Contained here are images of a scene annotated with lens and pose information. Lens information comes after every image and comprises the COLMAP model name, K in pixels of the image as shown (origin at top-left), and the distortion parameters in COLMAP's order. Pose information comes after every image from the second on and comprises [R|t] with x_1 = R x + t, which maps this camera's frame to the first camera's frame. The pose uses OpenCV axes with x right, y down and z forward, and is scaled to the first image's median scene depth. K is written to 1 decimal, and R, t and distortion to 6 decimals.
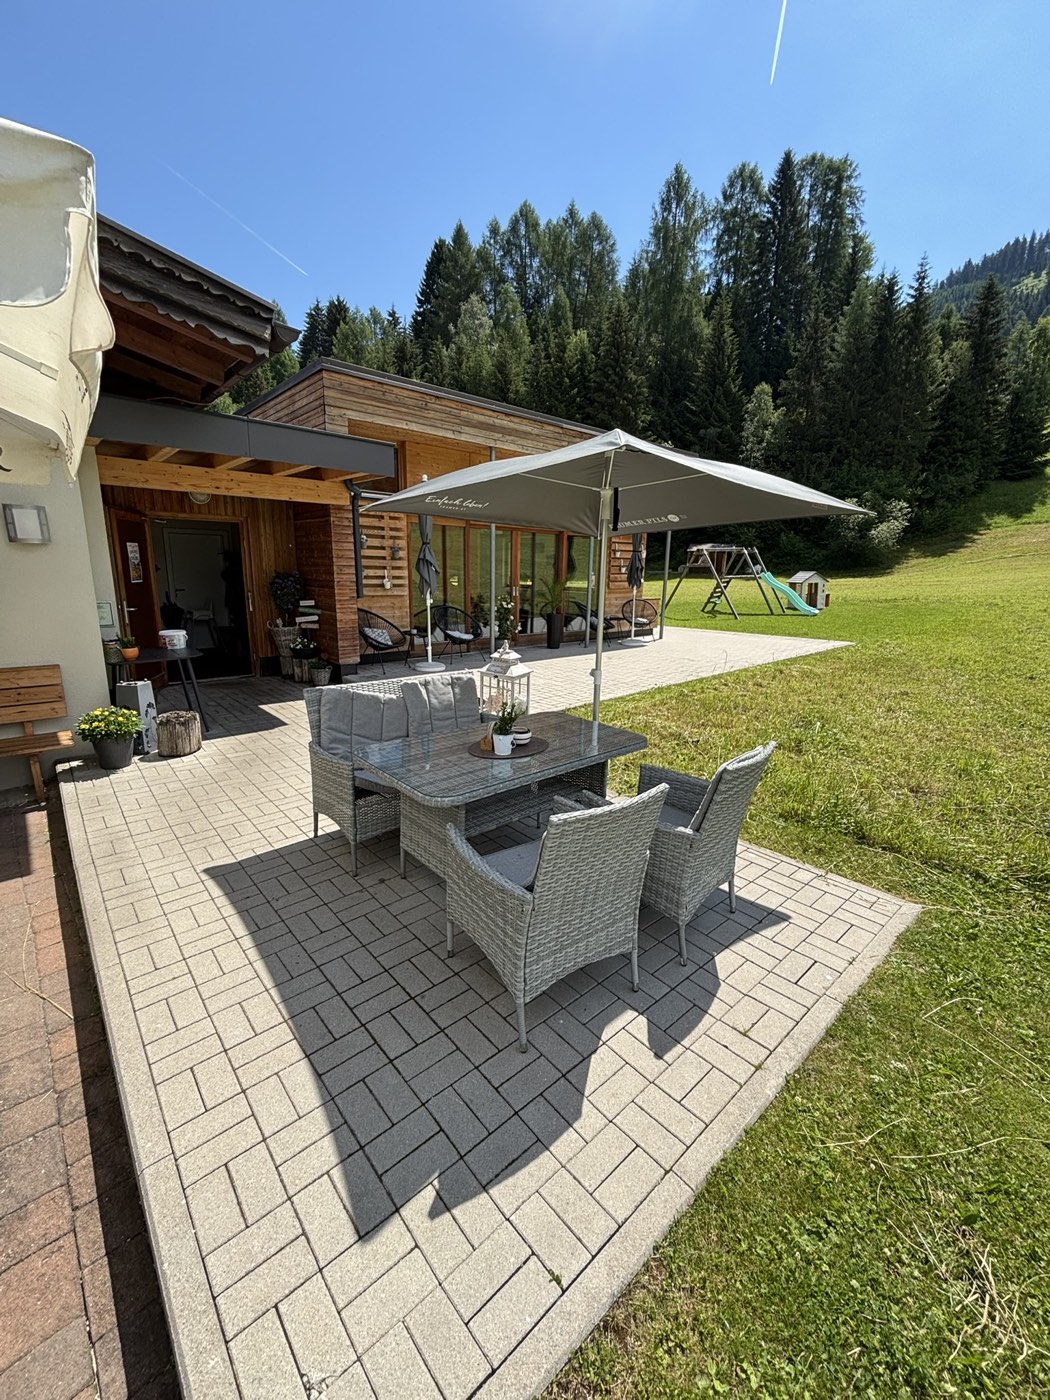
lens RADIAL K [[566.5, 0, 525.0], [0, 566.5, 700.0], [0, 0, 1]] dist [-0.000007, -0.000003]
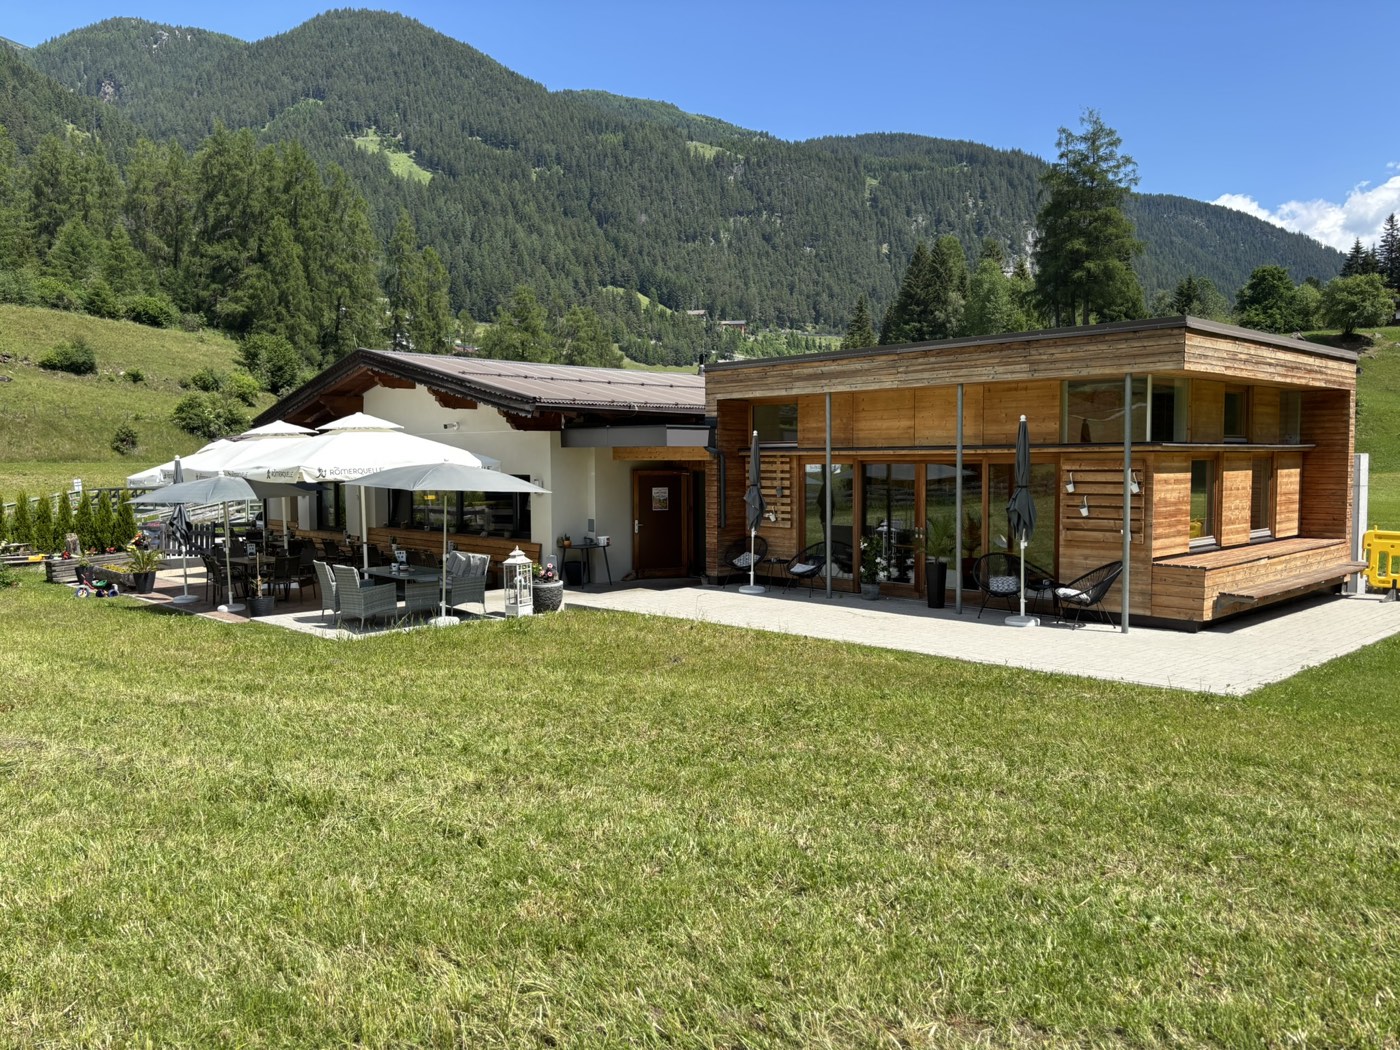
lens RADIAL K [[1075.1, 0, 700.0], [0, 1075.1, 525.0], [0, 0, 1]] dist [0.070559, -0.068728]
pose [[0.044912, 0.061330, -0.997107, 1.942369], [-0.199321, 0.978595, 0.051214, -0.275004], [0.978904, 0.196445, 0.056175, 0.739296]]
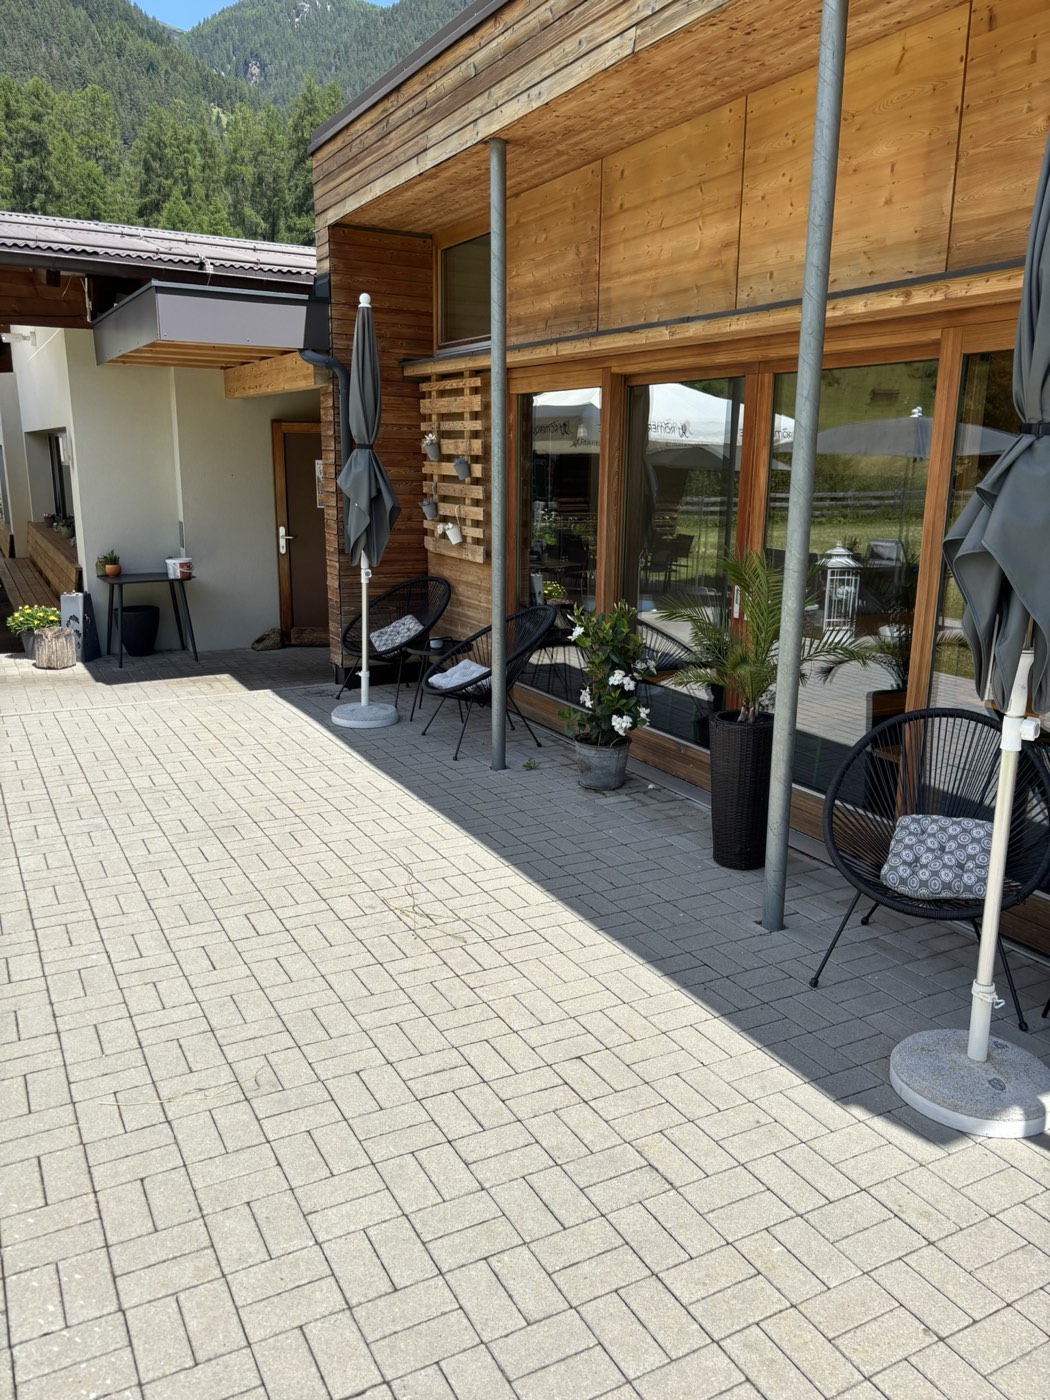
lens RADIAL K [[1066.3, 0, 528.8], [0, 1066.3, 723.1], [0, 0, 1]] dist [0.047488, -0.053393]
pose [[-0.223539, 0.232228, -0.946626, 0.619202], [-0.216171, 0.935203, 0.280473, -0.322812], [0.950421, 0.267330, -0.158853, 1.247837]]
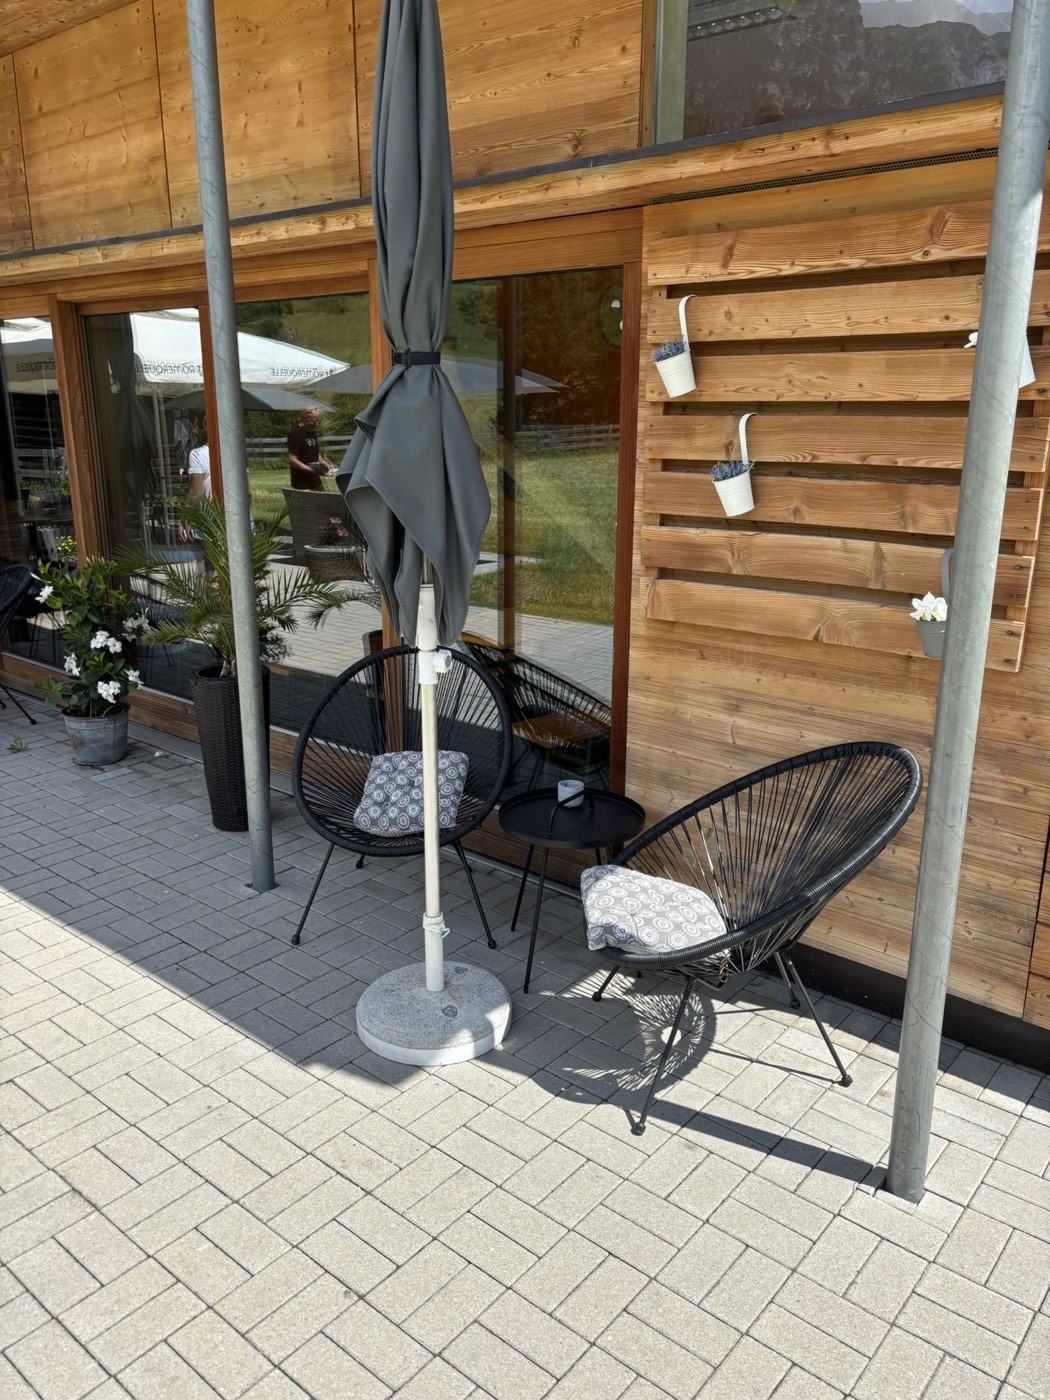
lens RADIAL K [[1075.1, 0, 525.0], [0, 1075.1, 700.0], [0, 0, 1]] dist [0.070559, -0.068728]
pose [[0.149794, 0.261230, -0.953583, 0.599279], [-0.207443, 0.951302, 0.228019, -0.331616], [0.966710, 0.163658, 0.196690, 1.303214]]
